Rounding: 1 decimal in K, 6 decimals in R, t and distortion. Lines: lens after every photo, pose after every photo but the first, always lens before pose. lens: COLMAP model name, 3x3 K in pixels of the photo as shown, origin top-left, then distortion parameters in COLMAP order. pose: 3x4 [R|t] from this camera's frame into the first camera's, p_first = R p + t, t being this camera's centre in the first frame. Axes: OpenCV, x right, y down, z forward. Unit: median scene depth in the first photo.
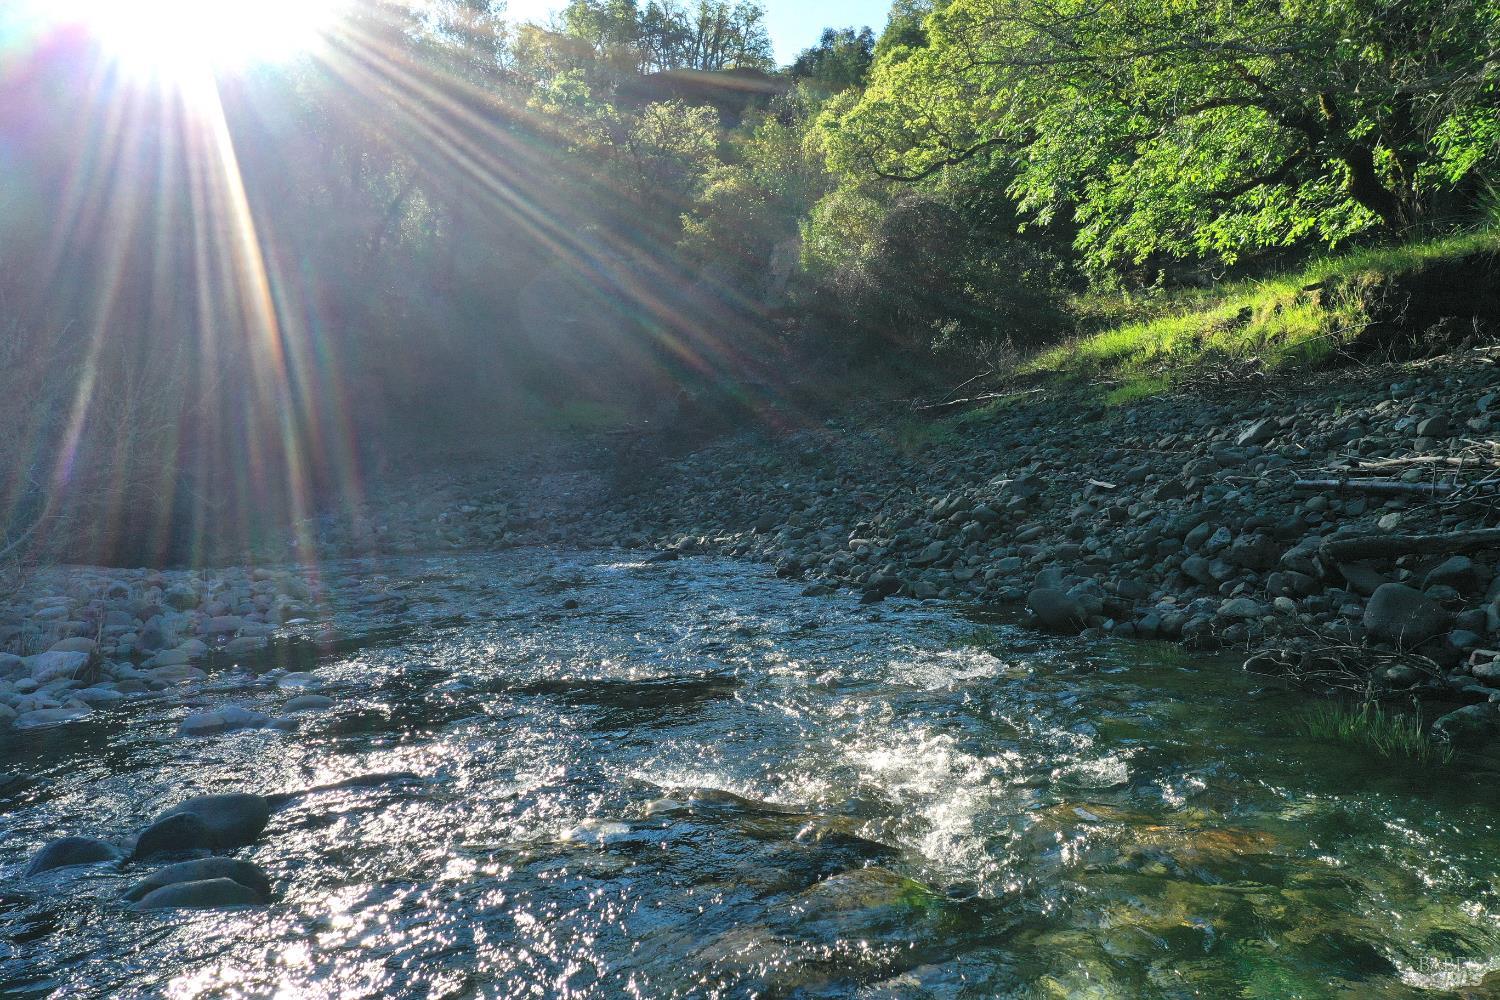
lens RADIAL K [[1192.7, 0, 752.3], [0, 1192.7, 504.6], [0, 0, 1]] dist [0.017542, -0.005216]
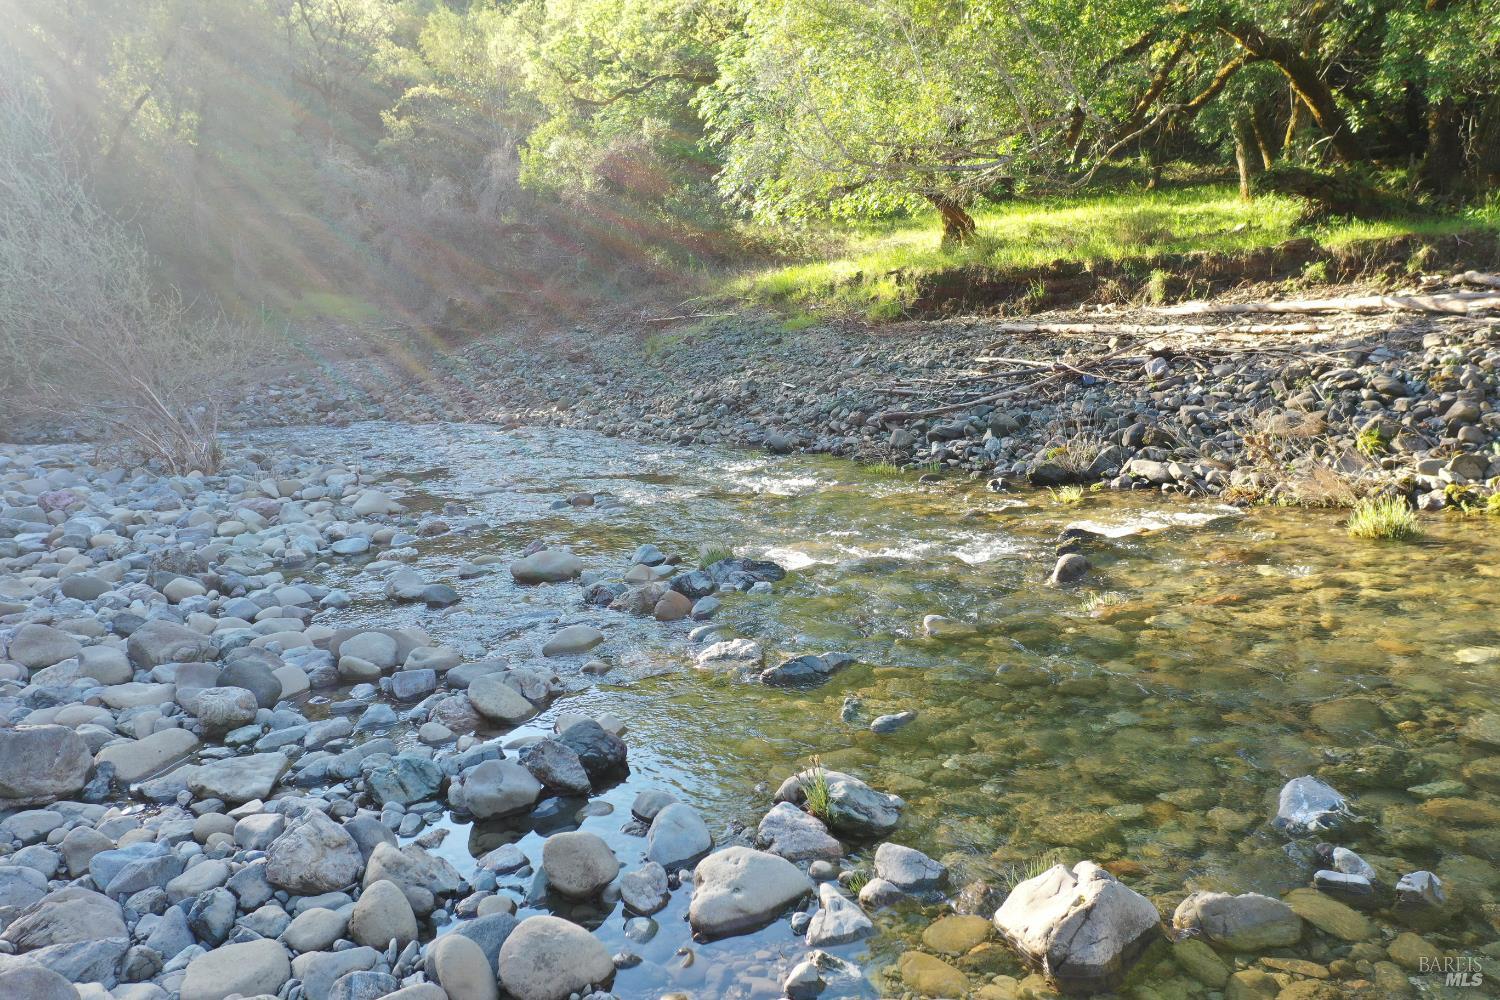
lens RADIAL K [[1192.7, 0, 749.0], [0, 1192.7, 512.8], [0, 0, 1]] dist [0.017542, -0.005216]
pose [[0.957249, -0.035933, 0.287023, -0.345778], [0.002787, 0.993354, 0.115065, -0.034942], [-0.289250, -0.109346, 0.950988, -0.883047]]
